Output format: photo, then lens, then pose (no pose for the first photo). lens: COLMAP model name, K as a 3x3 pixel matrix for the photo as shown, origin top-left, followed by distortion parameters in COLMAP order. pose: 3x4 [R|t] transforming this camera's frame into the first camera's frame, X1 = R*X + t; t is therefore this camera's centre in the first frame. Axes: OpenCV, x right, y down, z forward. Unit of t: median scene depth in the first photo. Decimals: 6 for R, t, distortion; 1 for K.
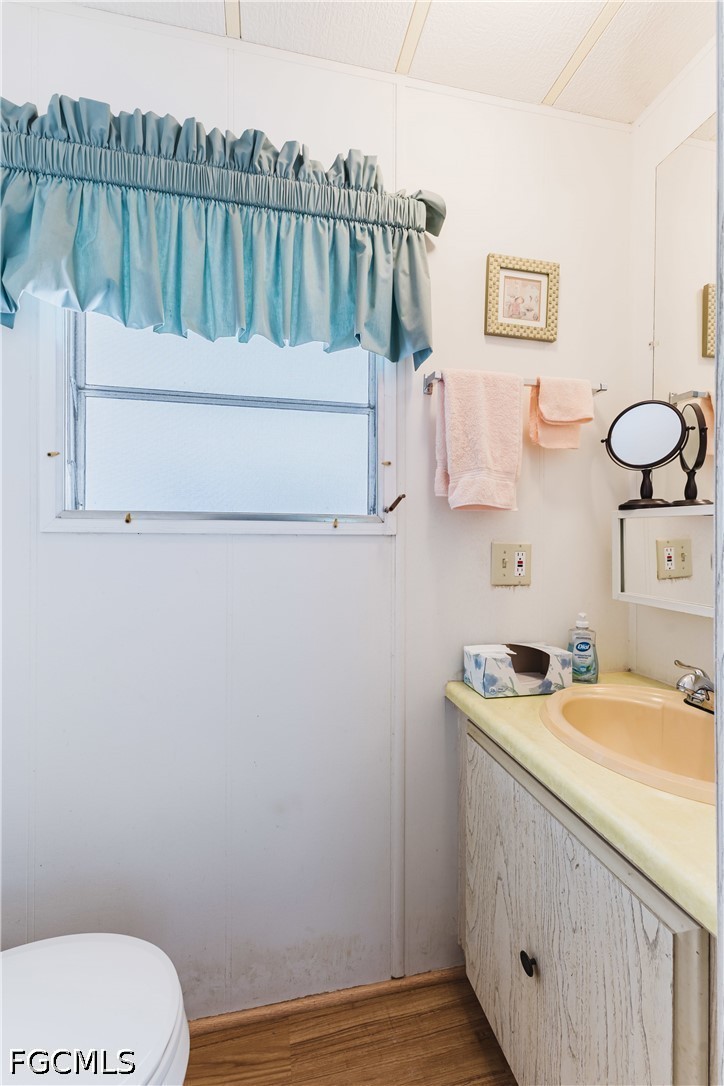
lens RADIAL K [[464.5, 0, 363.8], [0, 464.5, 540.7], [0, 0, 1]] dist [0.002433, -0.000704]
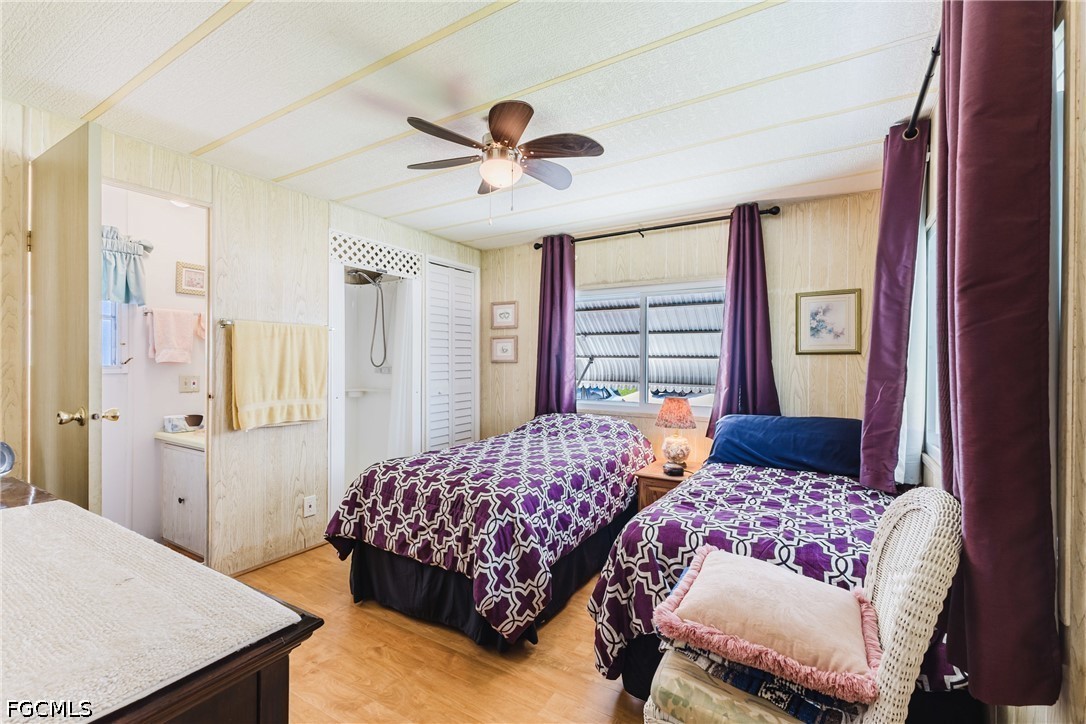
lens RADIAL K [[464.5, 0, 547.5], [0, 464.5, 362.5], [0, 0, 1]] dist [0.002433, -0.000704]
pose [[0.695630, -0.002109, 0.718397, -0.159414], [0.002121, 0.999997, 0.000882, -0.069675], [-0.718397, 0.000910, 0.695633, -2.380952]]
